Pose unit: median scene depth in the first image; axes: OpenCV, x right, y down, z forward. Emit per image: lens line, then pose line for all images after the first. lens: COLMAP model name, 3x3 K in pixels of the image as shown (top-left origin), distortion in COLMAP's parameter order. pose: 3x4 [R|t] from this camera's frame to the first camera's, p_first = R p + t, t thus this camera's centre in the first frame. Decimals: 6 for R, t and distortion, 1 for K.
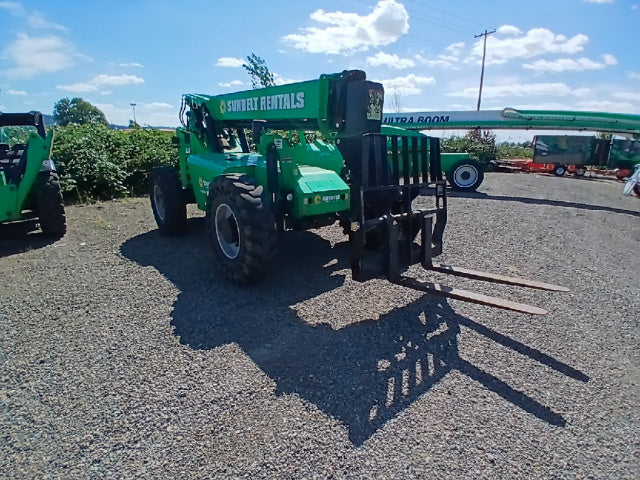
lens RADIAL K [[318.8, 0, 320.5], [0, 318.8, 242.5], [0, 0, 1]] dist [0.005380, -0.043803]
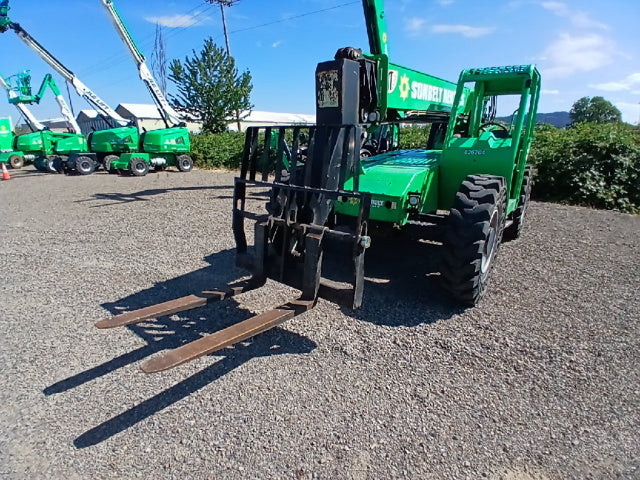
lens RADIAL K [[318.8, 0, 320.5], [0, 318.8, 242.5], [0, 0, 1]] dist [0.005380, -0.043803]
pose [[0.226540, 0.288361, -0.930337, 0.684892], [-0.285454, 0.932884, 0.219642, -0.155636], [0.931233, 0.215811, 0.293650, 0.540541]]
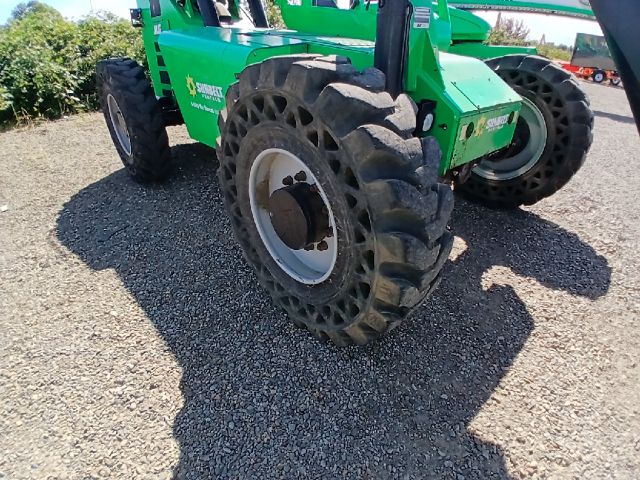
lens RADIAL K [[318.8, 0, 320.5], [0, 318.8, 242.5], [0, 0, 1]] dist [0.005380, -0.043803]
pose [[0.999285, -0.022717, 0.030224, -0.192945], [0.013852, 0.963758, 0.266419, -0.081692], [-0.035181, -0.265810, 0.963383, 0.445729]]
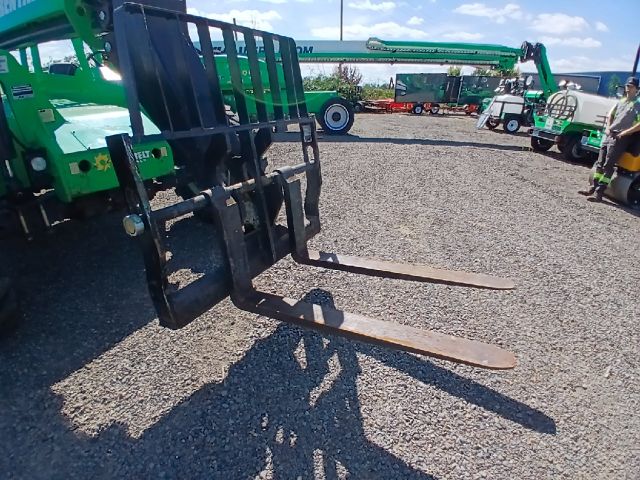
lens RADIAL K [[318.8, 0, 320.5], [0, 318.8, 242.5], [0, 0, 1]] dist [0.005380, -0.043803]
pose [[0.929452, -0.159438, 0.332713, 0.112654], [0.105804, 0.979112, 0.173627, -0.043705], [-0.353446, -0.126175, 0.926907, 0.272899]]
